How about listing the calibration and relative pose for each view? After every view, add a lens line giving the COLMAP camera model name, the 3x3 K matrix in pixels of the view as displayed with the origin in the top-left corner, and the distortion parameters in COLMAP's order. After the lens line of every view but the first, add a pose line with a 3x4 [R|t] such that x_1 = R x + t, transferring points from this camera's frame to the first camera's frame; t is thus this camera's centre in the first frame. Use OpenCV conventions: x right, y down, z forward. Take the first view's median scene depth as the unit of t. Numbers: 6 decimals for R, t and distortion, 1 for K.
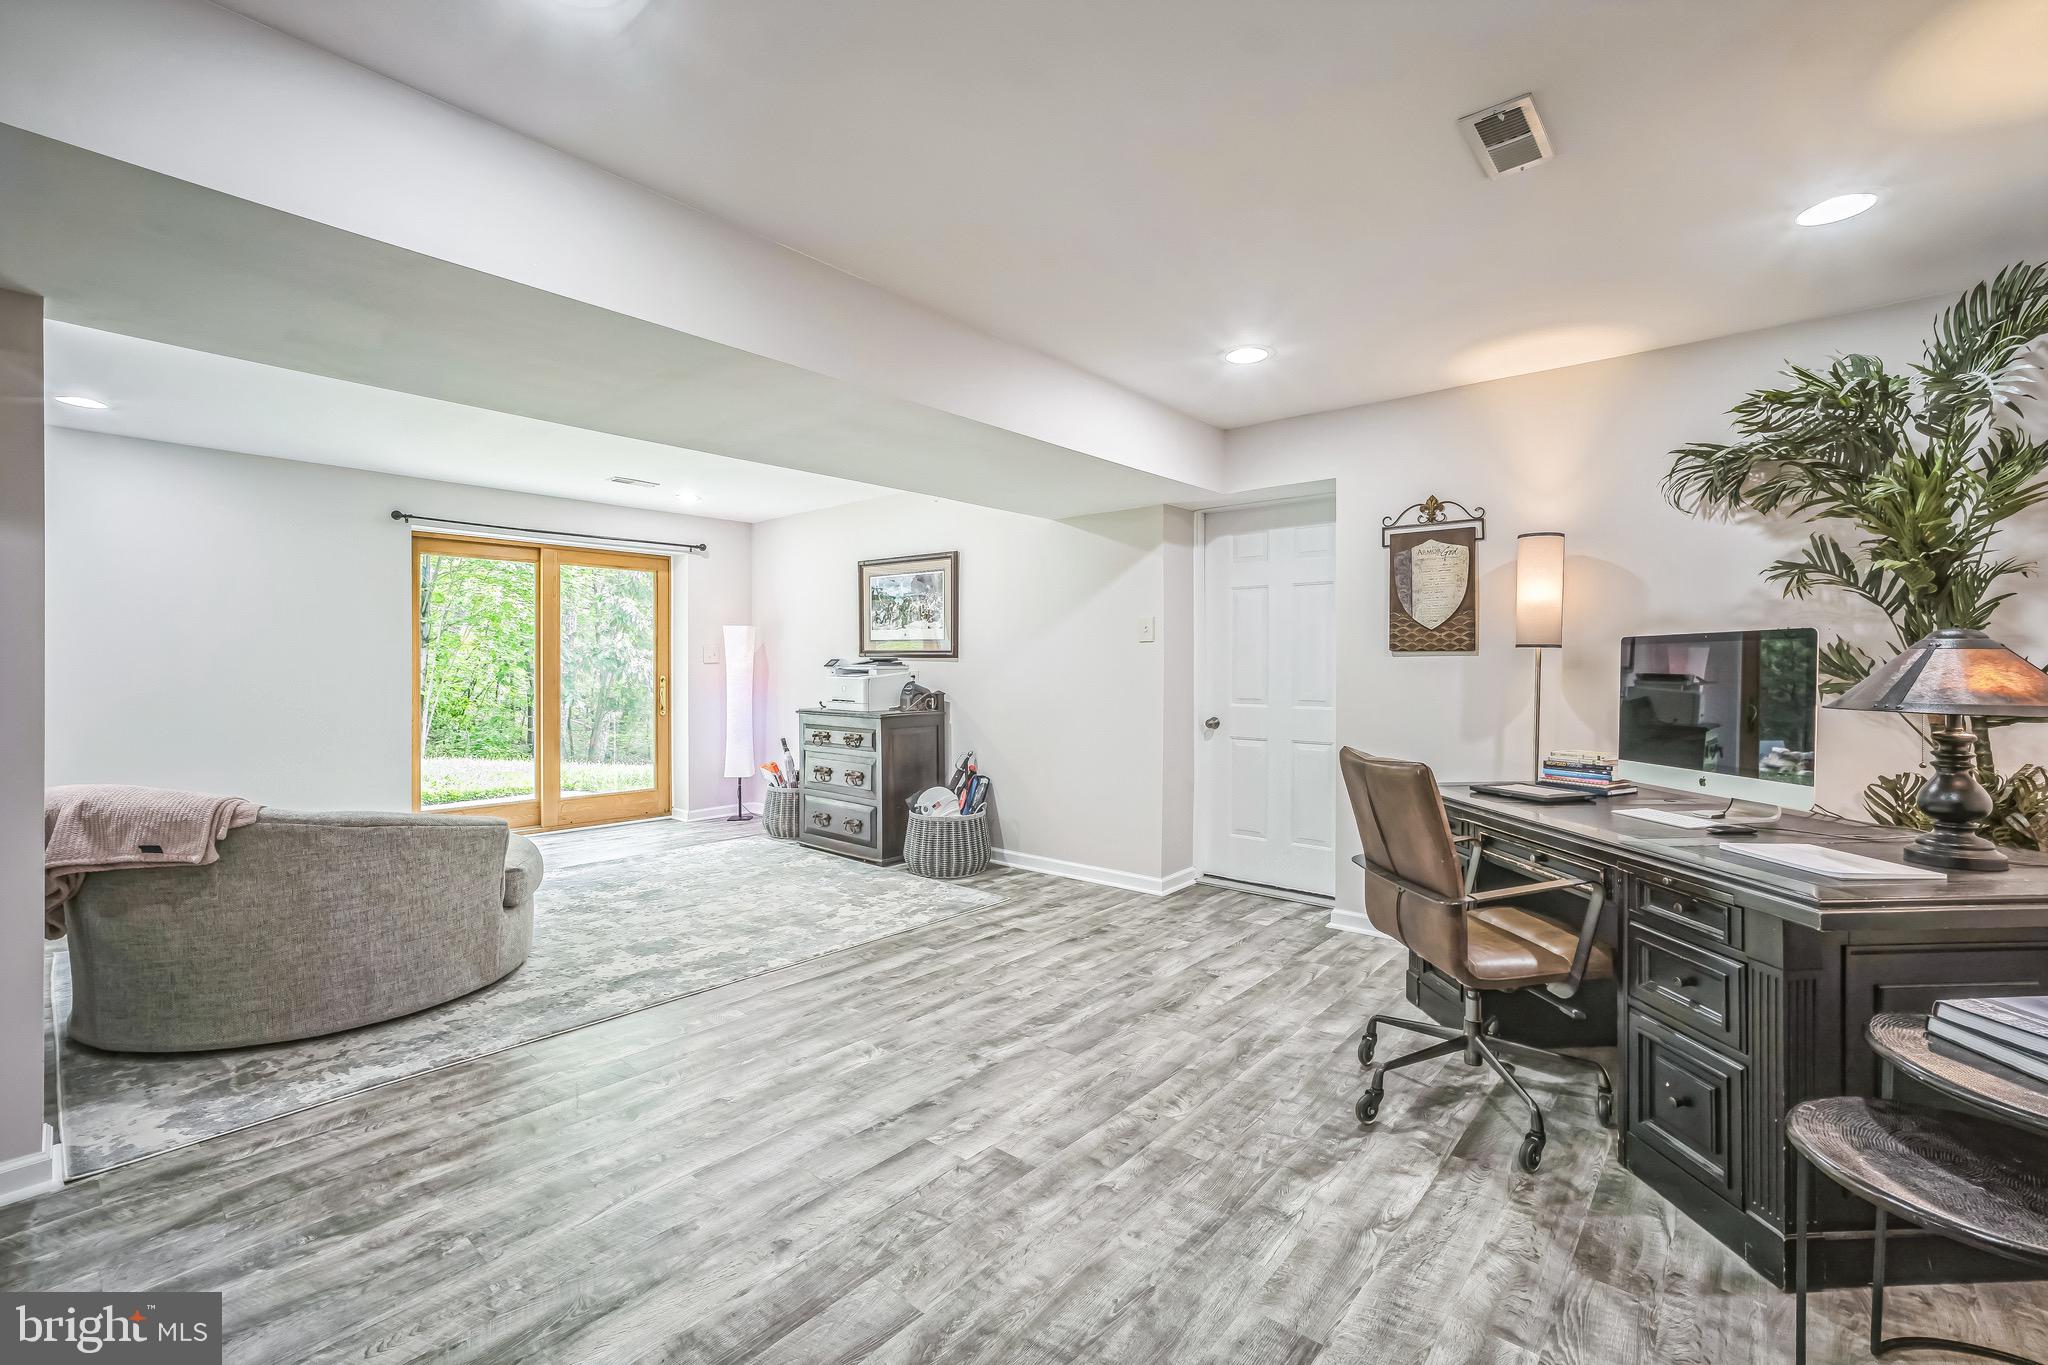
lens RADIAL K [[876.7, 0, 1034.1], [0, 876.7, 671.9], [0, 0, 1]] dist [-0.014575, 0.001462]
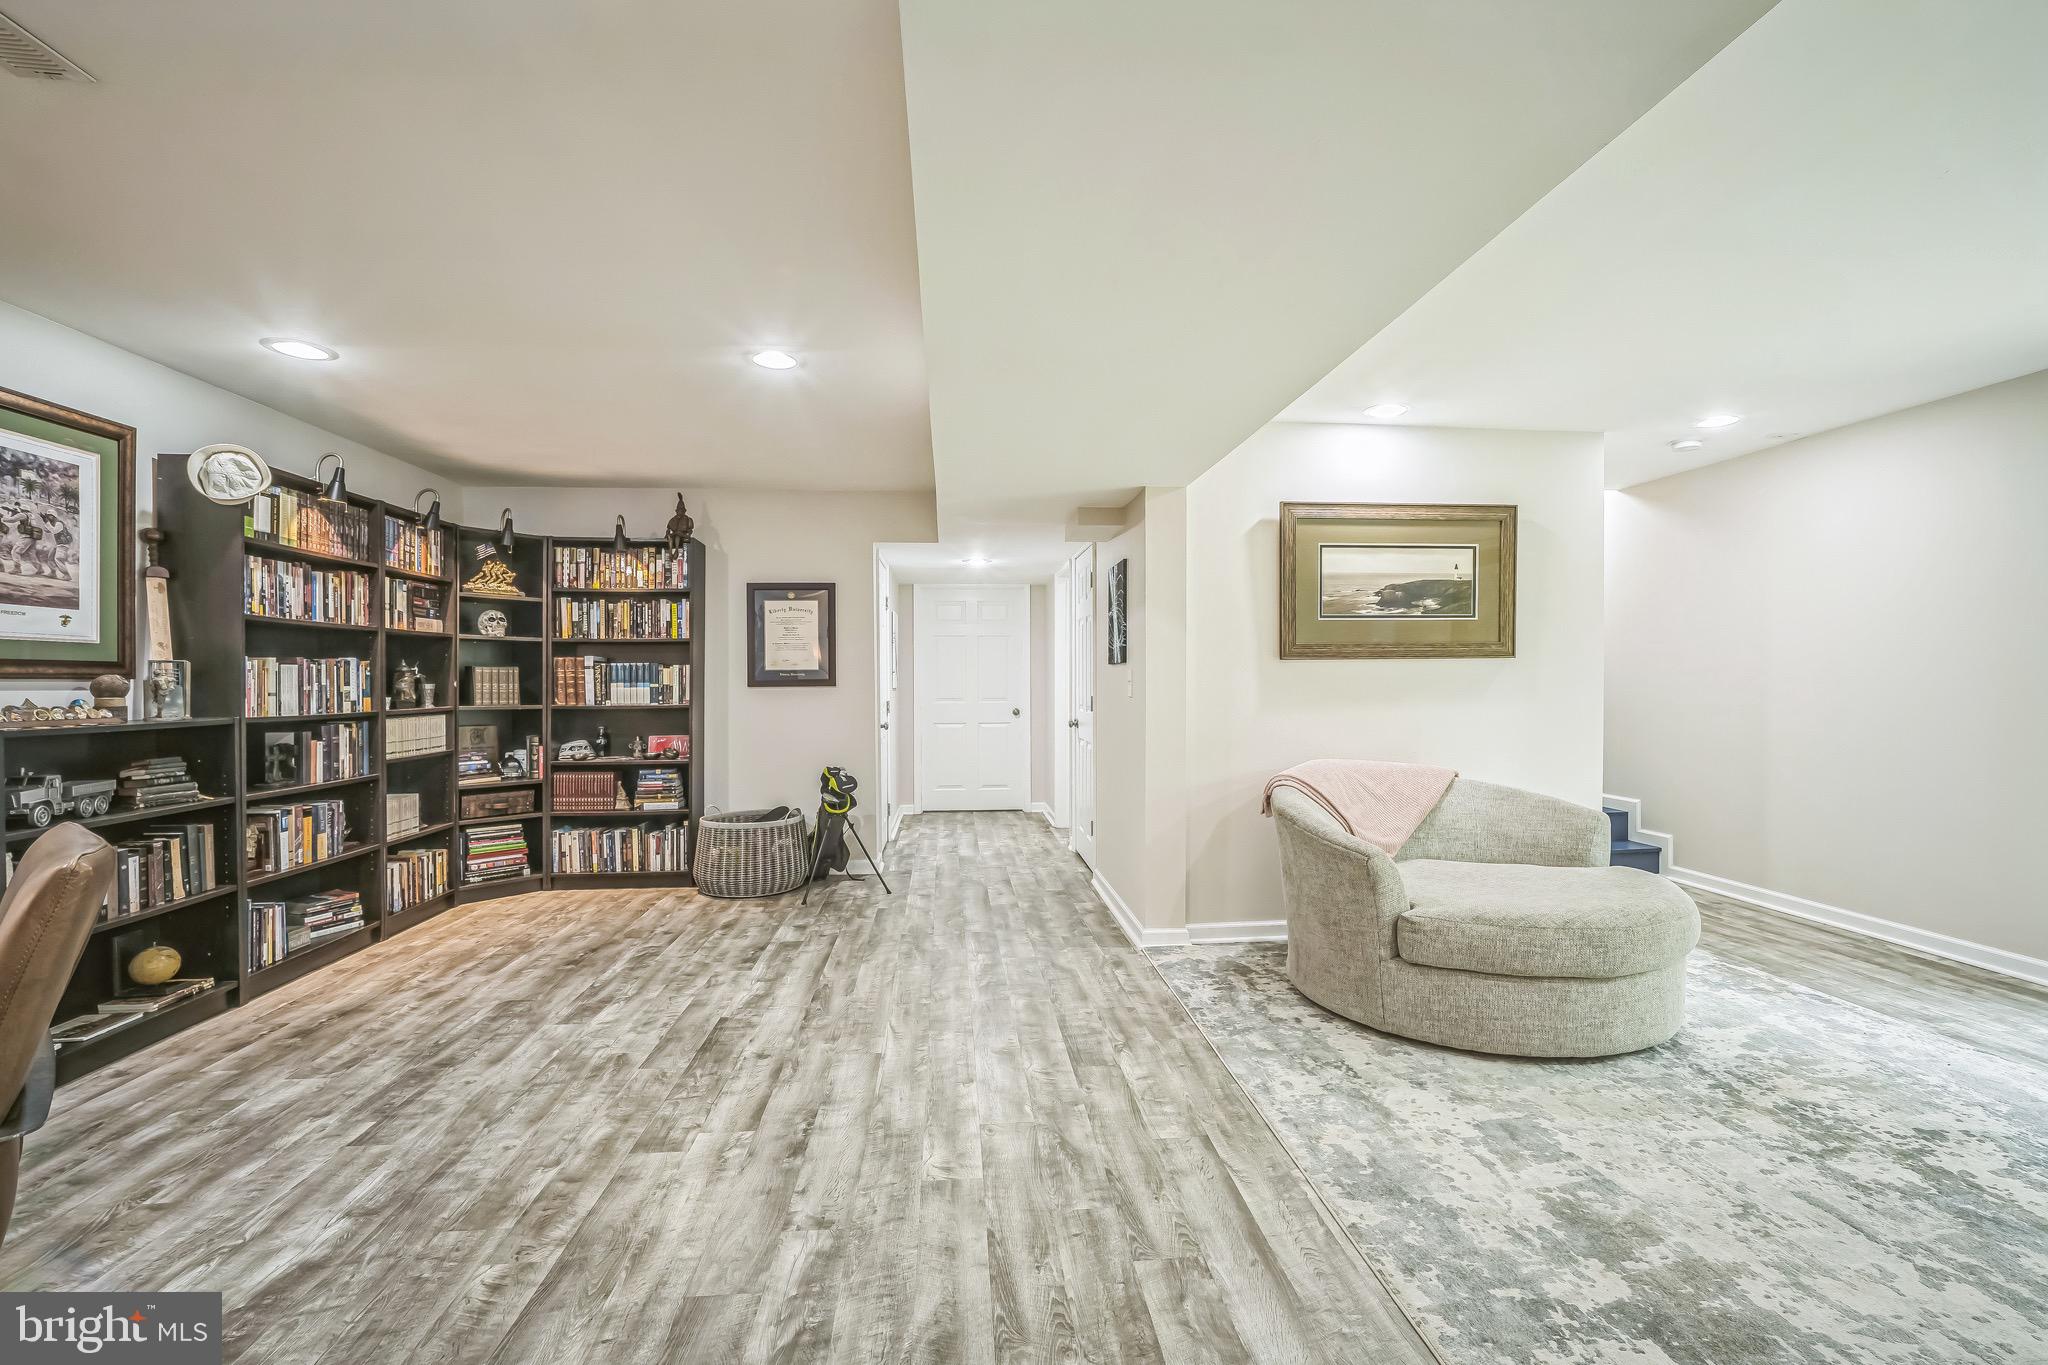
lens RADIAL K [[876.7, 0, 1031.0], [0, 876.7, 680.9], [0, 0, 1]] dist [-0.014575, 0.001462]
pose [[-0.702001, 0.004009, -0.712165, 0.330999], [0.002006, 0.999991, 0.003652, -0.008303], [0.712173, 0.001135, -0.702003, 1.685037]]
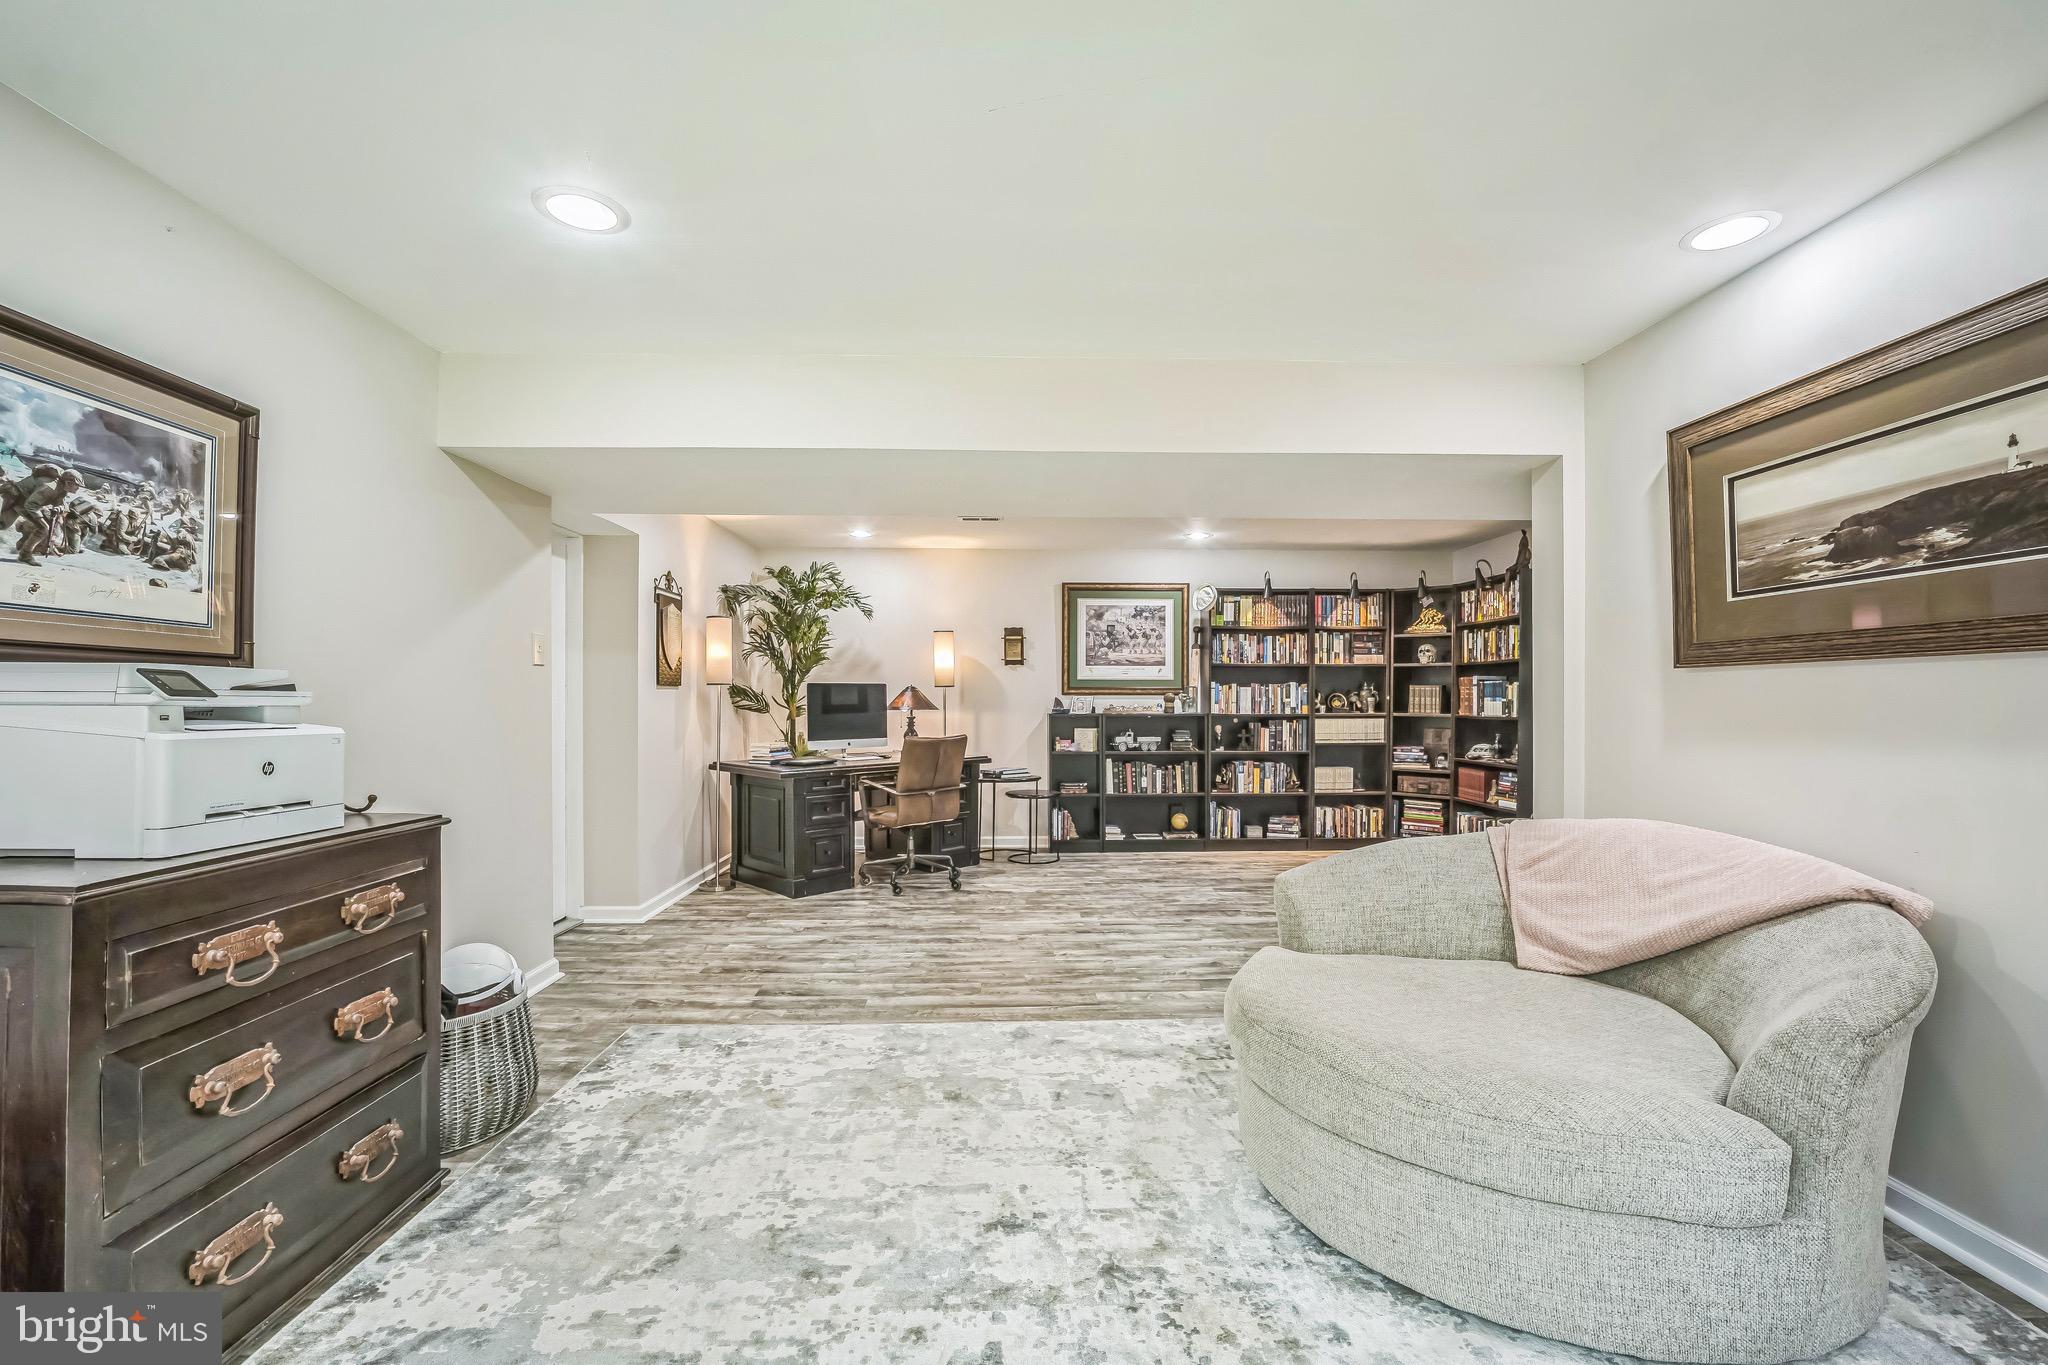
lens RADIAL K [[876.7, 0, 1025.7], [0, 876.7, 682.3], [0, 0, 1]] dist [-0.014575, 0.001462]
pose [[-0.666237, 0.013154, 0.745624, -1.335165], [0.003769, 0.999891, -0.014272, -0.011164], [-0.745731, -0.006698, -0.666214, 2.154724]]
